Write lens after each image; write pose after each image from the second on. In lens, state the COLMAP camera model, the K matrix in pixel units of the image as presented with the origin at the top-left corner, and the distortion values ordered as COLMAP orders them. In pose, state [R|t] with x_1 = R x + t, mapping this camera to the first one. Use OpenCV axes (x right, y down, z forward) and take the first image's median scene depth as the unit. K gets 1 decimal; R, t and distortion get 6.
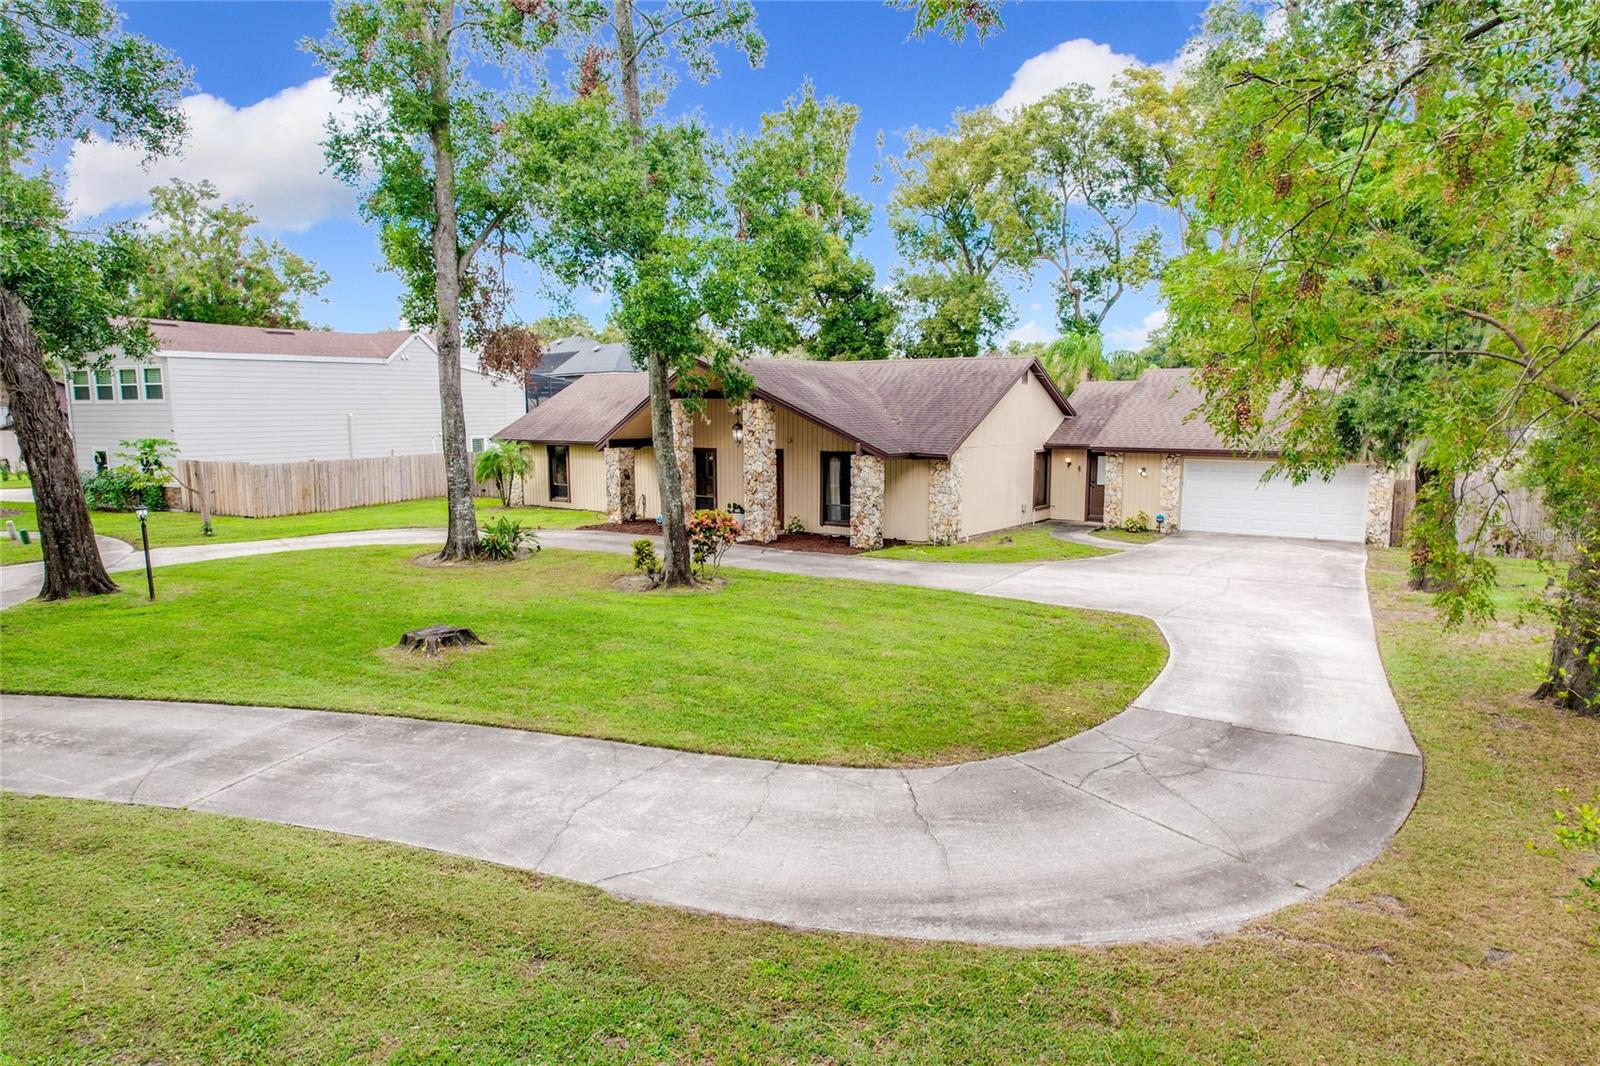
lens RADIAL K [[1025.9, 0, 800.0], [0, 1025.9, 533.0], [0, 0, 1]] dist [-0.069034, 0.062747]
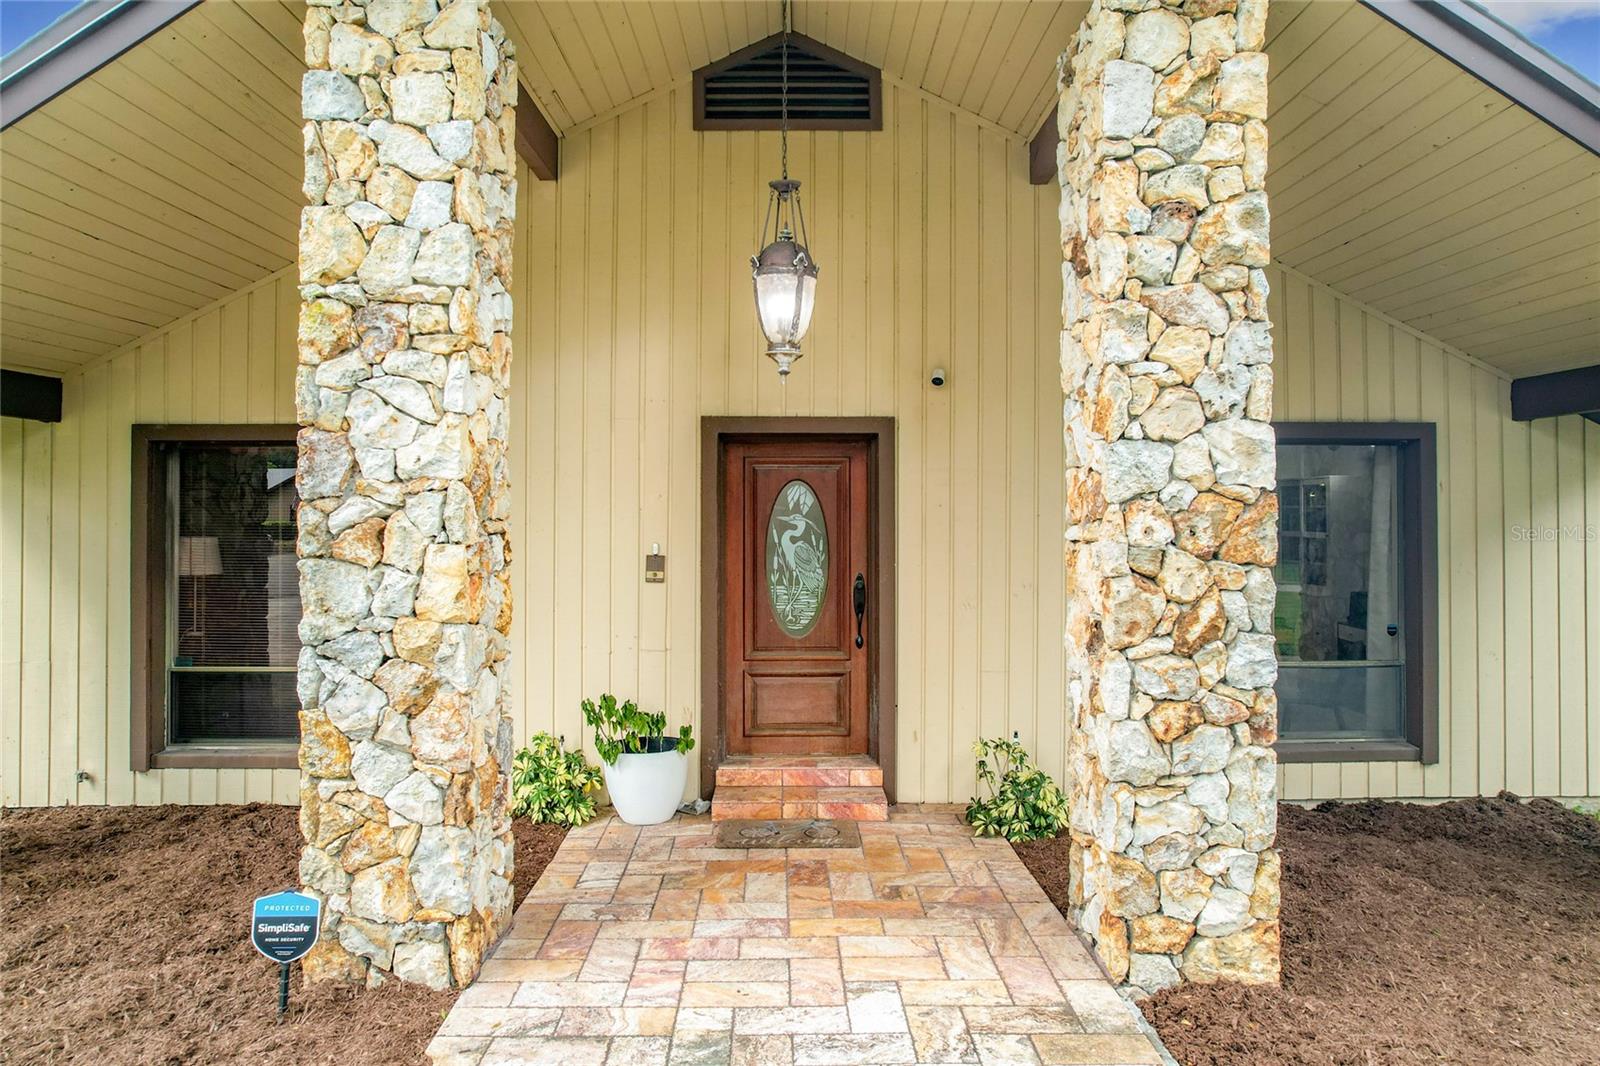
lens RADIAL K [[1042.0, 0, 805.6], [0, 1042.0, 490.8], [0, 0, 1]] dist [-0.019153, 0.001766]
pose [[0.794693, 0.011828, 0.606896, -0.174411], [0.074616, 0.990324, -0.117005, -0.047051], [-0.602408, 0.138268, 0.786121, 0.914434]]
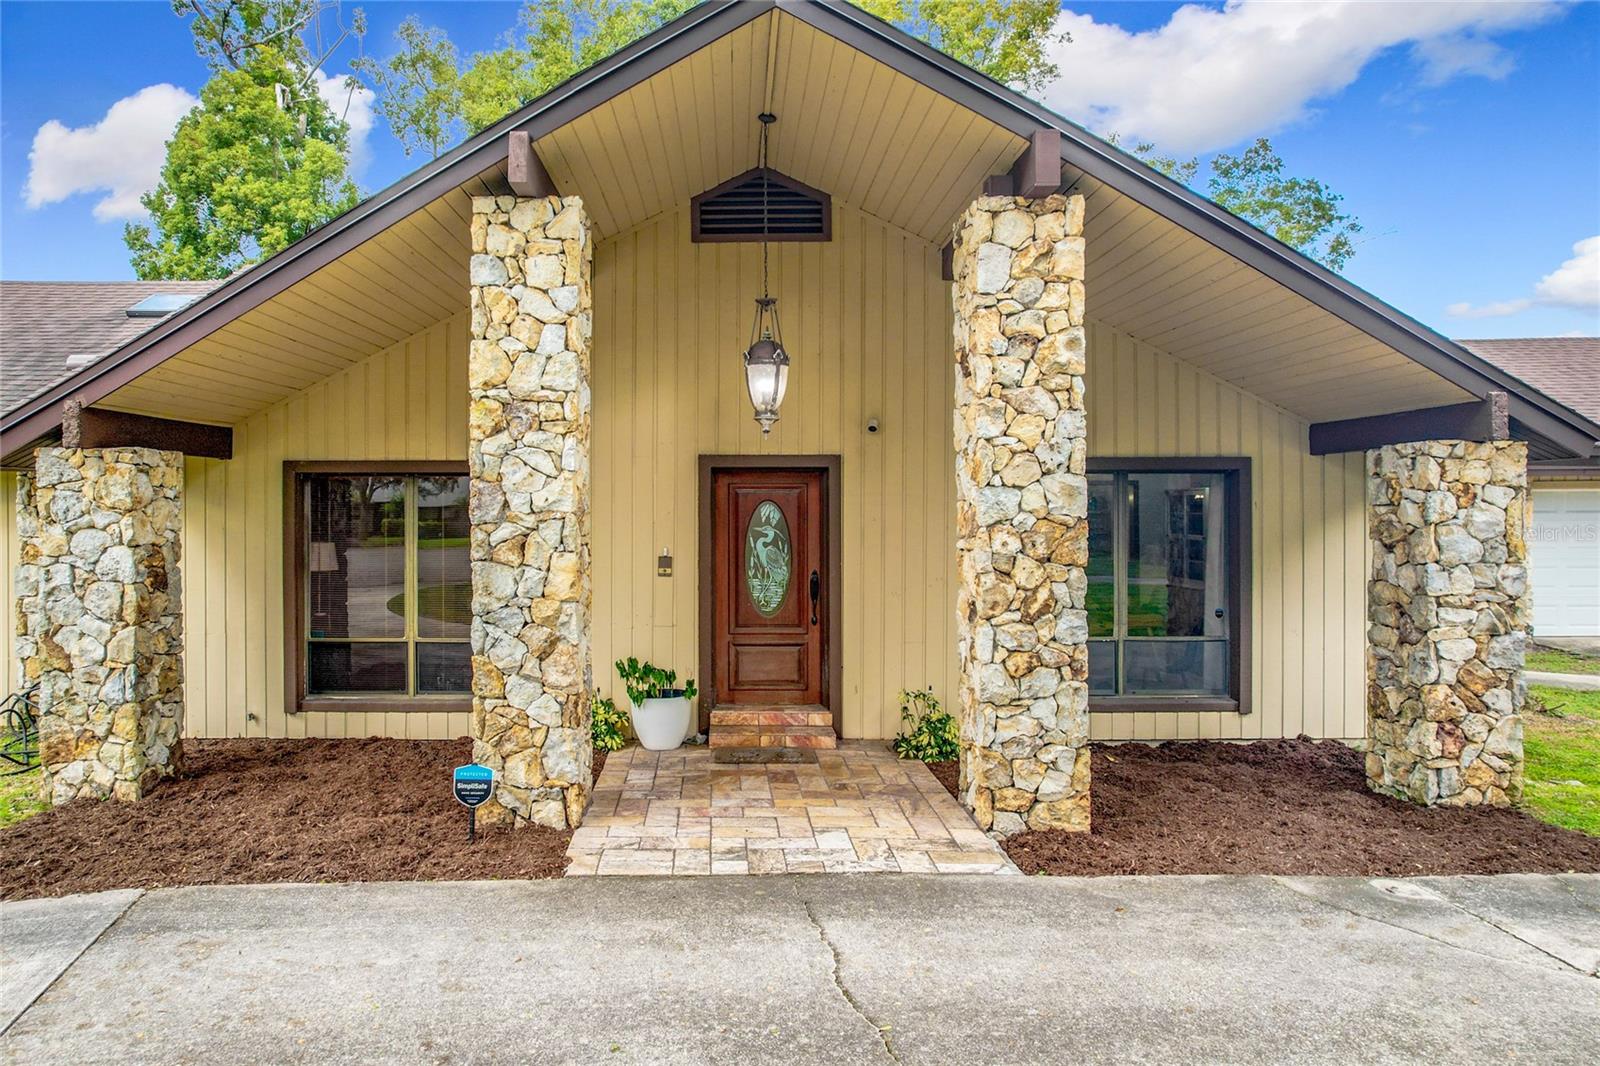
lens RADIAL K [[1052.0, 0, 711.2], [0, 1052.0, 498.9], [0, 0, 1]] dist [-0.007965, -0.003690]
pose [[0.812718, 0.002436, 0.582652, -0.234342], [0.072596, 0.991776, -0.105409, -0.045104], [-0.578117, 0.127966, 0.805857, 0.851632]]
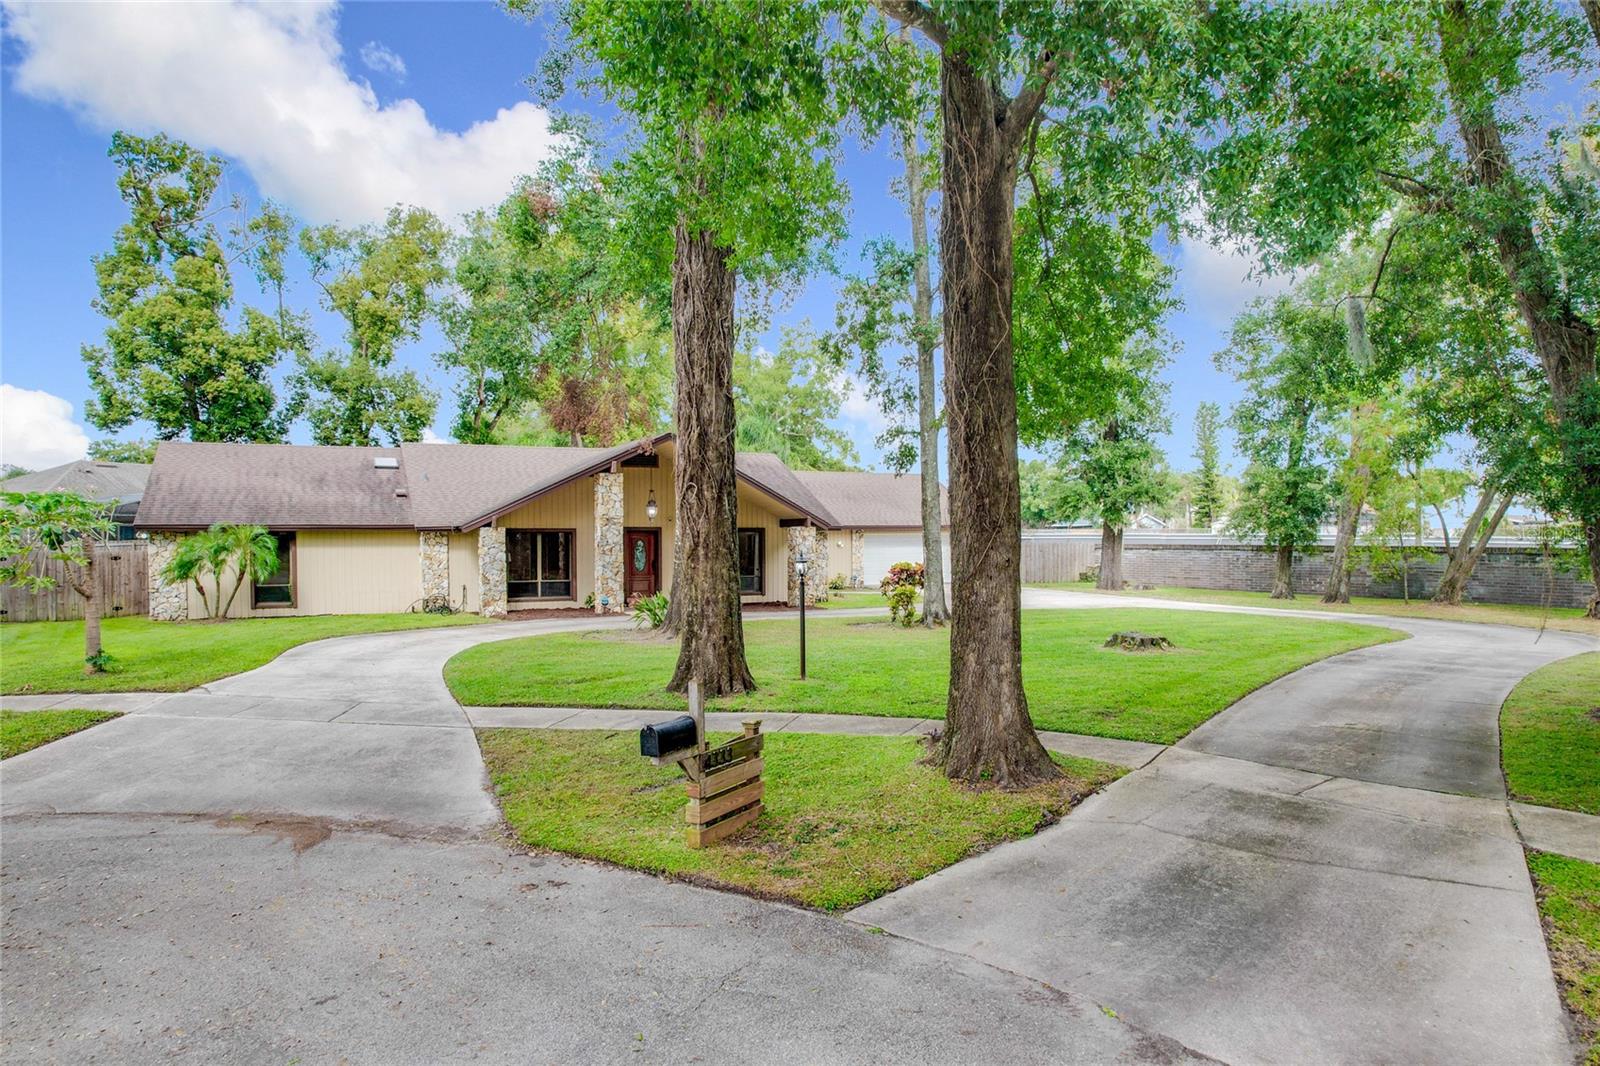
lens RADIAL K [[1025.9, 0, 800.0], [0, 1025.9, 533.0], [0, 0, 1]] dist [-0.069034, 0.062747]
pose [[0.482005, 0.000086, 0.876168, -0.924611], [0.109516, 0.992152, -0.060345, 0.001735], [-0.869297, 0.125041, 0.478213, 0.417236]]
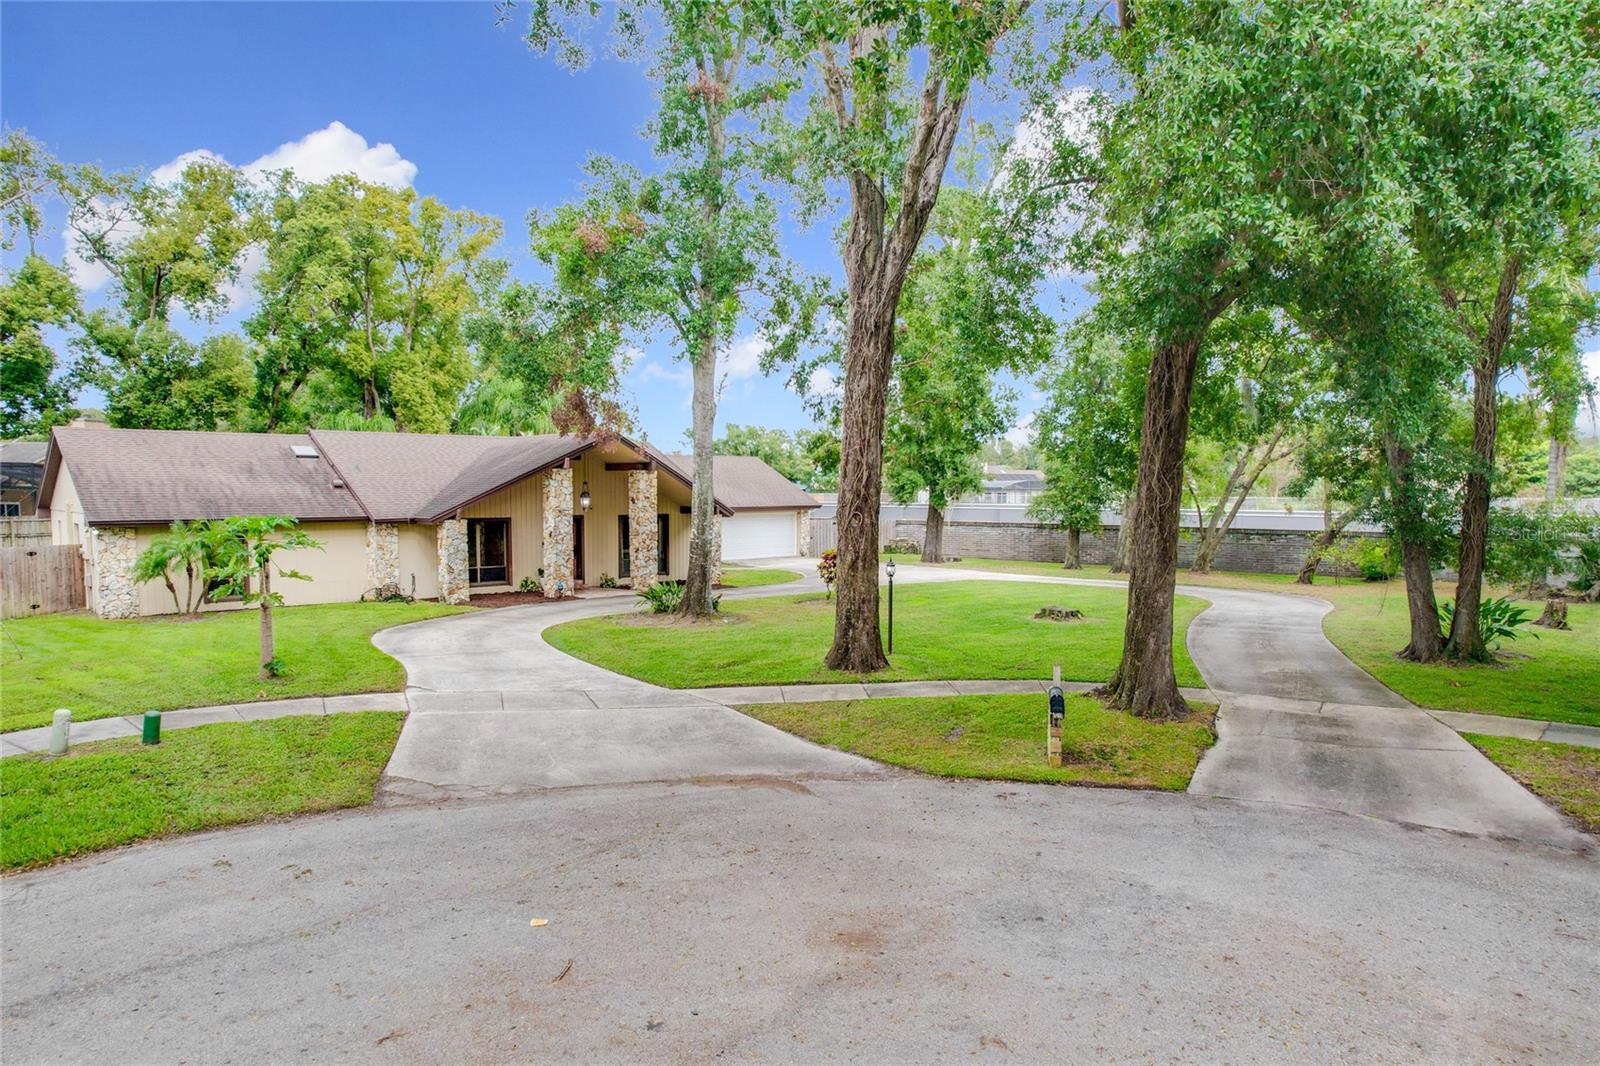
lens RADIAL K [[1025.9, 0, 800.0], [0, 1025.9, 533.0], [0, 0, 1]] dist [-0.069034, 0.062747]
pose [[0.192149, -0.039410, 0.980574, -1.157796], [0.117578, 0.992920, 0.016866, -0.057744], [-0.974297, 0.112054, 0.195422, 0.598666]]
